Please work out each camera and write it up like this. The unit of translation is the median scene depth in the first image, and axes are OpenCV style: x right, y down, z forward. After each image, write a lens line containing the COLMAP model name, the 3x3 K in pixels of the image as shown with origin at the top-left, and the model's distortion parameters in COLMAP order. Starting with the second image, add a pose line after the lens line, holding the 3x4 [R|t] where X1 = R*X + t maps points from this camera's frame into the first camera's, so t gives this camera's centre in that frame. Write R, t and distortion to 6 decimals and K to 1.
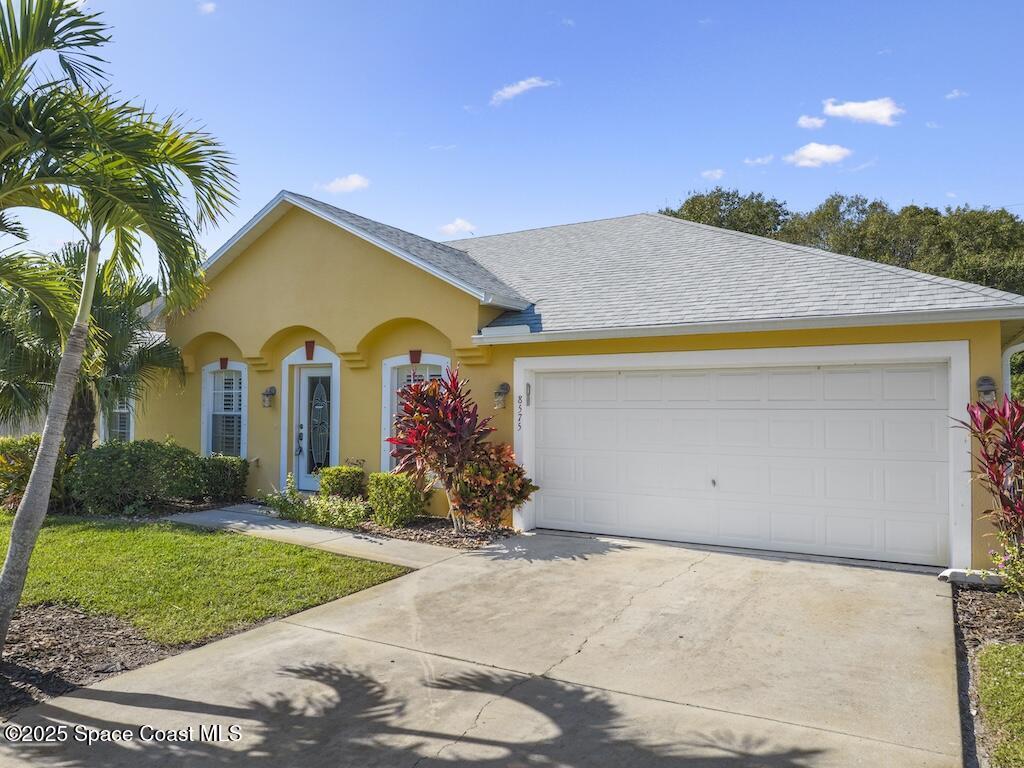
lens RADIAL K [[717.2, 0, 517.3], [0, 717.2, 380.2], [0, 0, 1]] dist [-0.040190, 0.002310]
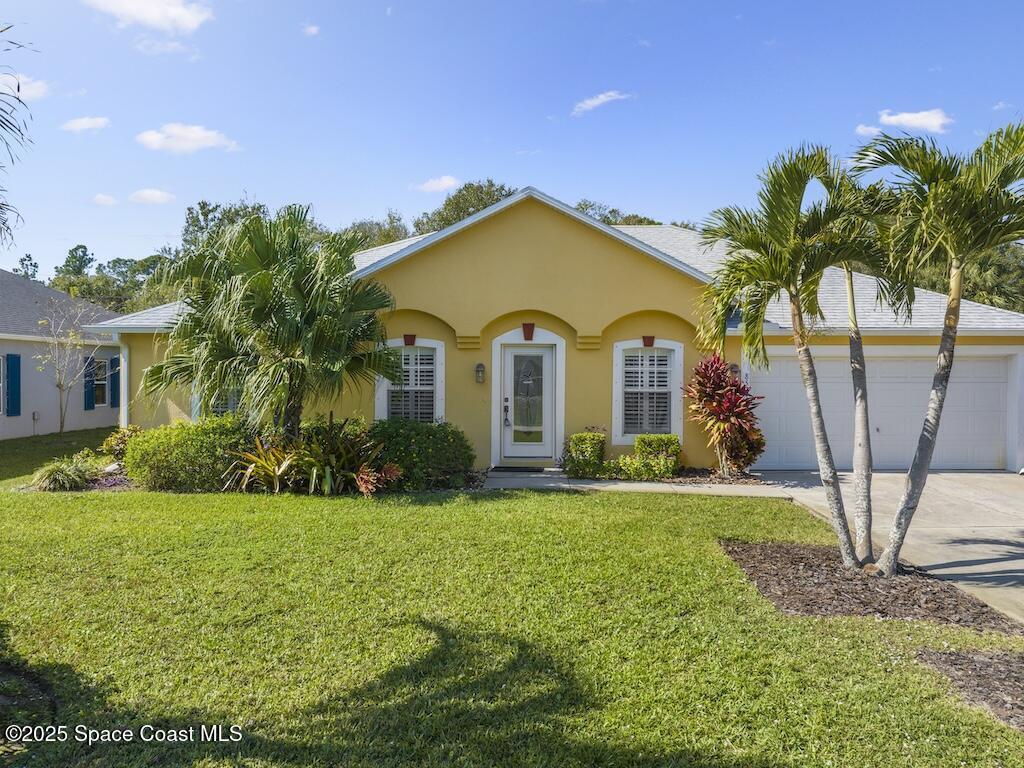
lens RADIAL K [[709.6, 0, 521.0], [0, 709.6, 383.8], [0, 0, 1]] dist [-0.023465, -0.000546]
pose [[0.877281, -0.004541, 0.479955, -1.004260], [-0.015179, 0.999193, 0.037198, -0.001690], [-0.479737, -0.039918, 0.876504, 0.030067]]
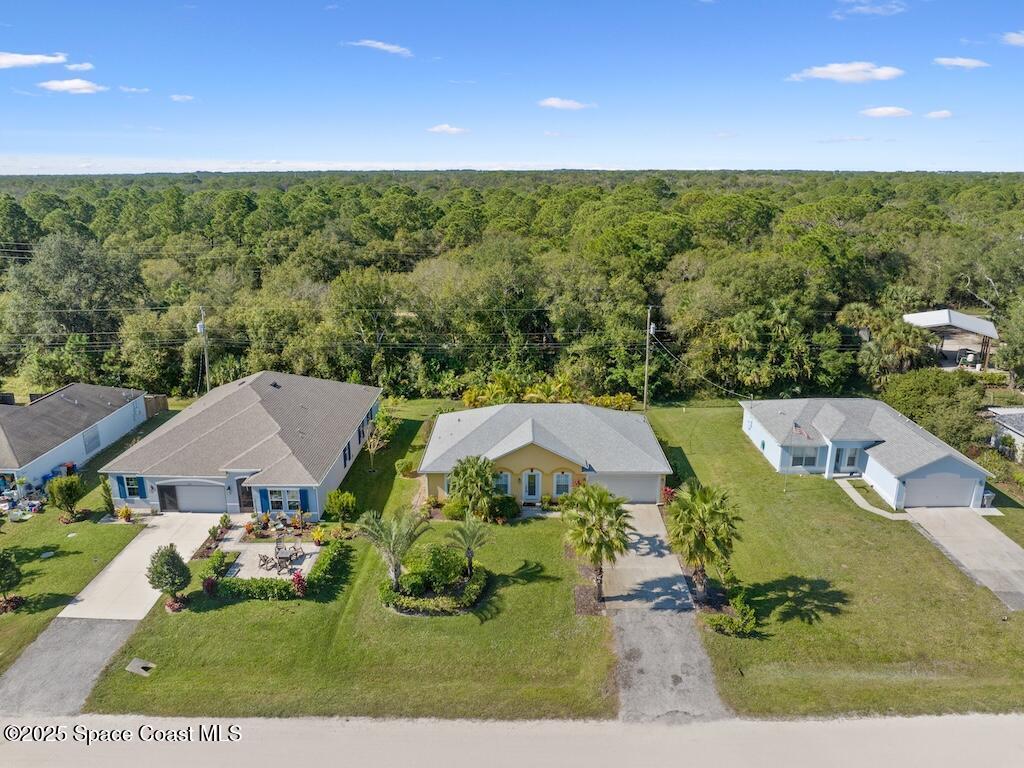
lens RADIAL K [[717.2, 0, 517.3], [0, 717.2, 380.2], [0, 0, 1]] dist [-0.040190, 0.002310]
pose [[0.863441, -0.142626, 0.483868, -2.876094], [-0.014536, 0.951765, 0.306484, -2.276641], [-0.504241, -0.271664, 0.819719, -2.848019]]
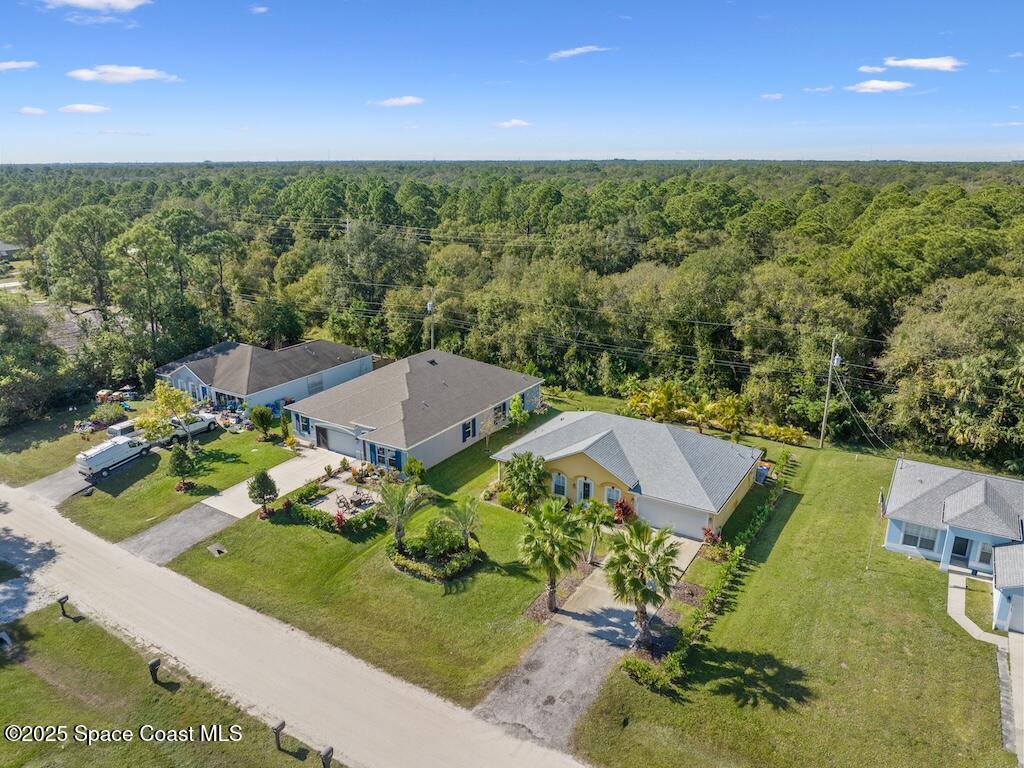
lens RADIAL K [[717.2, 0, 517.3], [0, 717.2, 380.2], [0, 0, 1]] dist [-0.040190, 0.002310]
pose [[0.999910, 0.002987, -0.013043, -0.793263], [0.001391, 0.946287, 0.323325, -2.479002], [0.013309, -0.323315, 0.946198, -3.635372]]
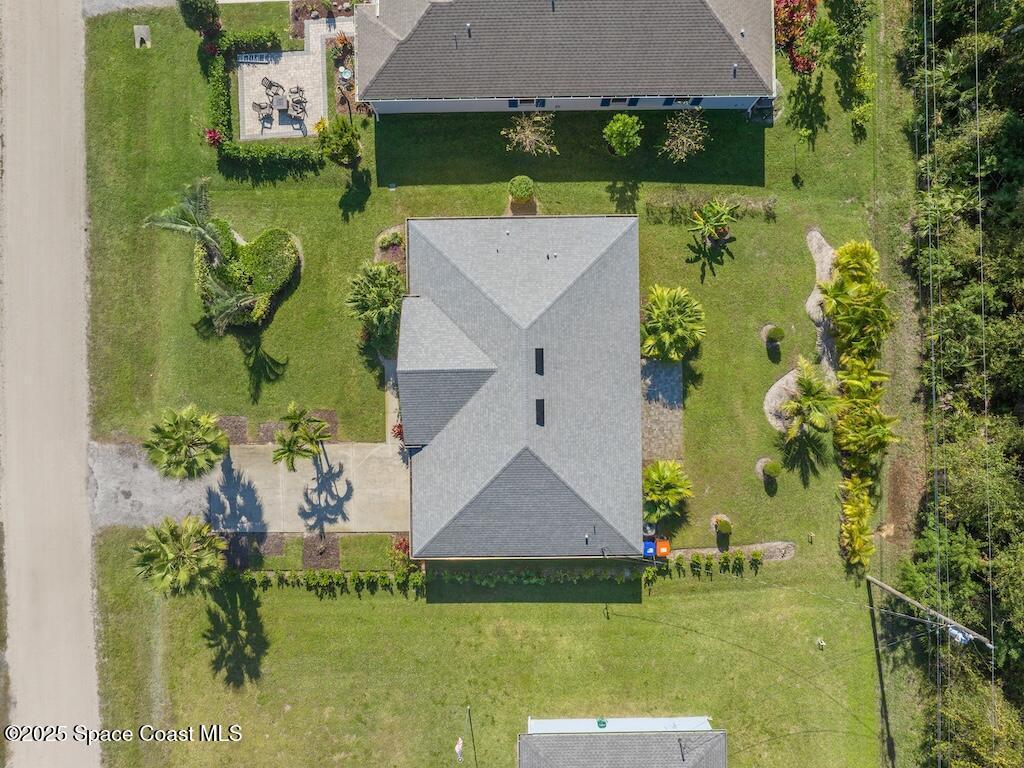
lens RADIAL K [[717.2, 0, 517.3], [0, 717.2, 380.2], [0, 0, 1]] dist [-0.040190, 0.002310]
pose [[0.523119, 0.852217, -0.008530, 0.007378], [0.039685, -0.014360, 0.999109, -3.897625], [0.851335, -0.522991, -0.041332, 1.795622]]
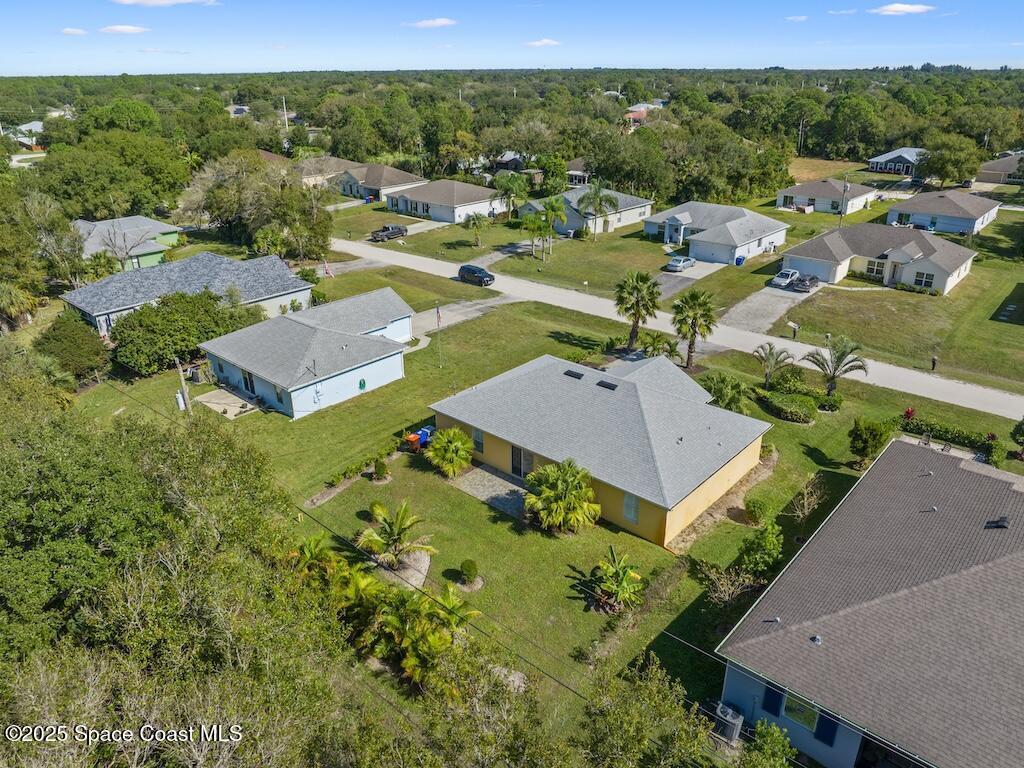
lens RADIAL K [[717.2, 0, 517.3], [0, 717.2, 380.2], [0, 0, 1]] dist [-0.040190, 0.002310]
pose [[-0.982665, -0.067391, 0.172707, -0.261286], [0.001602, 0.928468, 0.371408, -1.970469], [-0.185383, 0.365247, -0.912265, 5.878980]]
